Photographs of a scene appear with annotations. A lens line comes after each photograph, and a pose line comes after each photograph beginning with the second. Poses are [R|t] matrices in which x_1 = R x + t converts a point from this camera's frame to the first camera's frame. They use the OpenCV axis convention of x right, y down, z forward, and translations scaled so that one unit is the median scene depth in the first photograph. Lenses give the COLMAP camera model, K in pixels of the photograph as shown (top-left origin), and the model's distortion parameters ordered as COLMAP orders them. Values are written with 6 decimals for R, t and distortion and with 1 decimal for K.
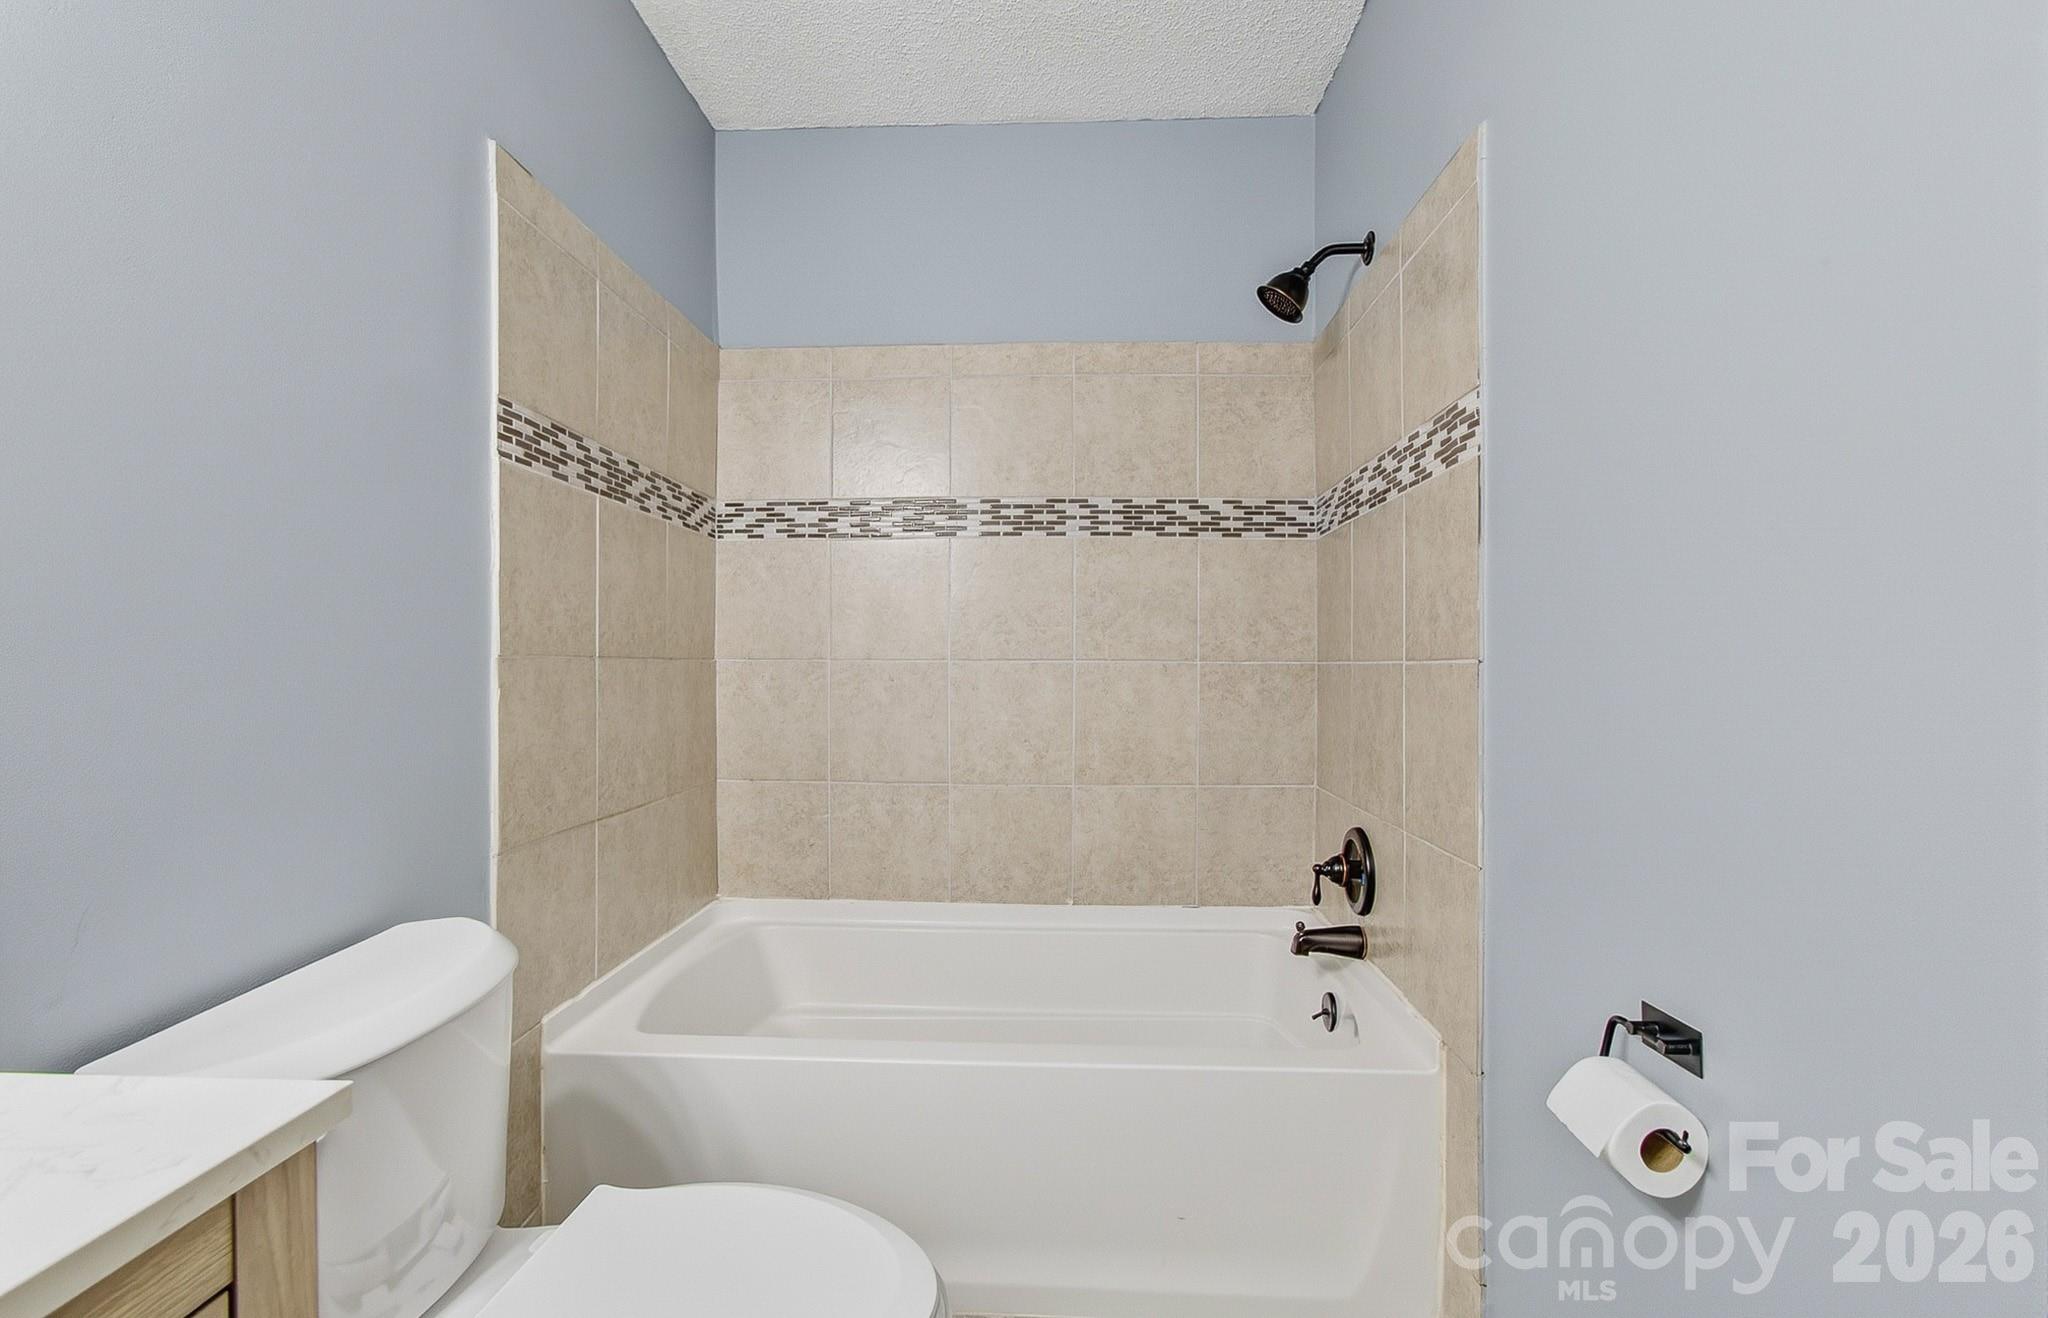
lens RADIAL K [[918.0, 0, 1034.4], [0, 918.0, 669.6], [0, 0, 1]] dist [-0.134654, 0.191937]
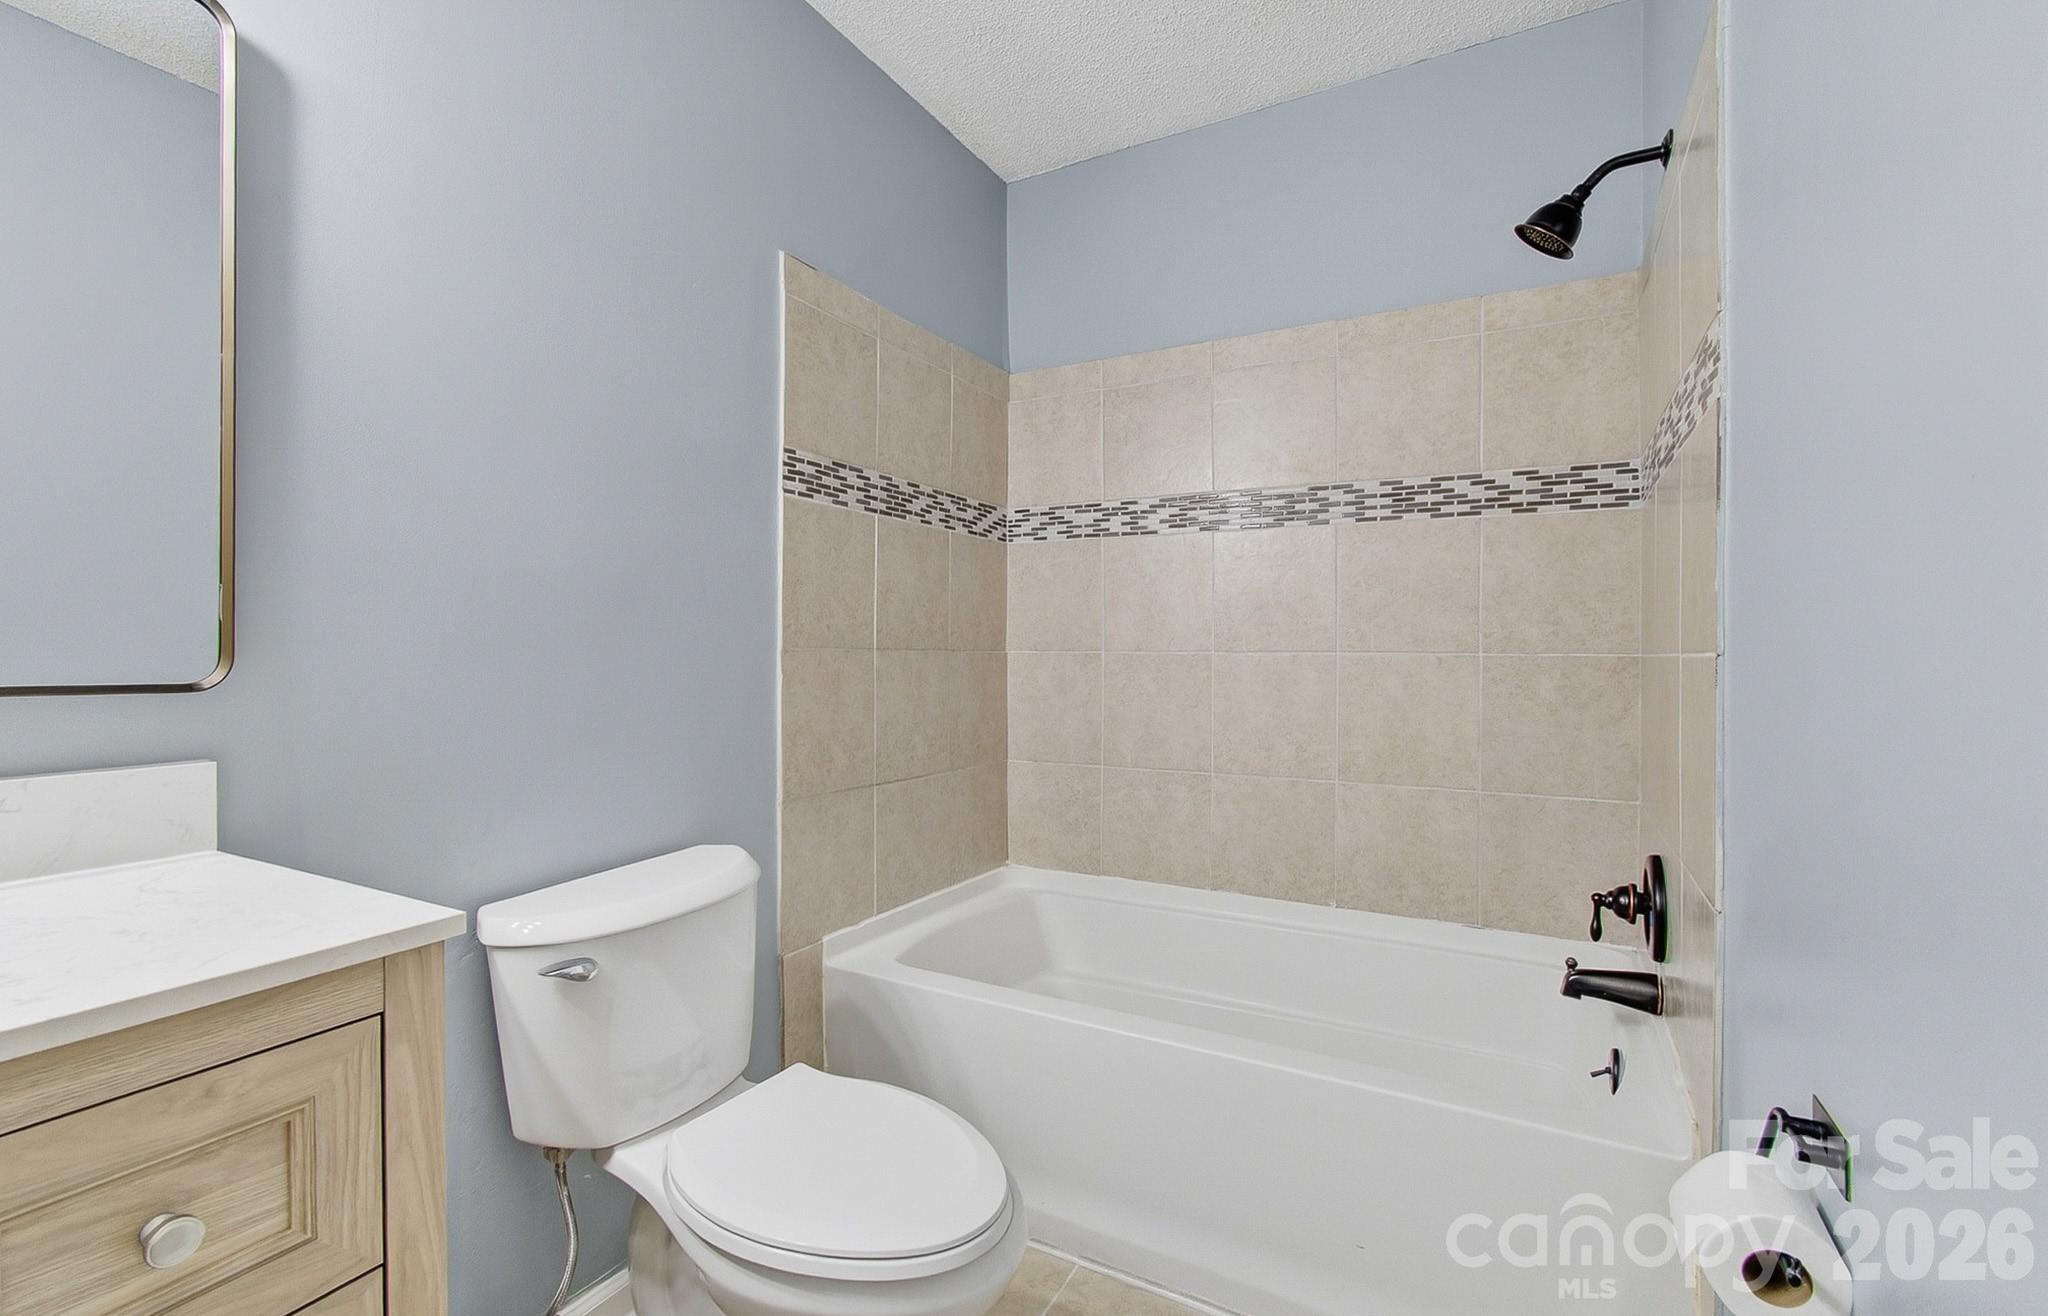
lens RADIAL K [[910.5, 0, 1024.0], [0, 910.5, 658.0], [0, 0, 1]] dist [-0.014146, 0.000005]
pose [[0.890639, 0.004162, -0.454693, 0.185839], [-0.005591, 0.999983, -0.001799, -0.000598], [0.454678, 0.004144, 0.890646, -0.002065]]
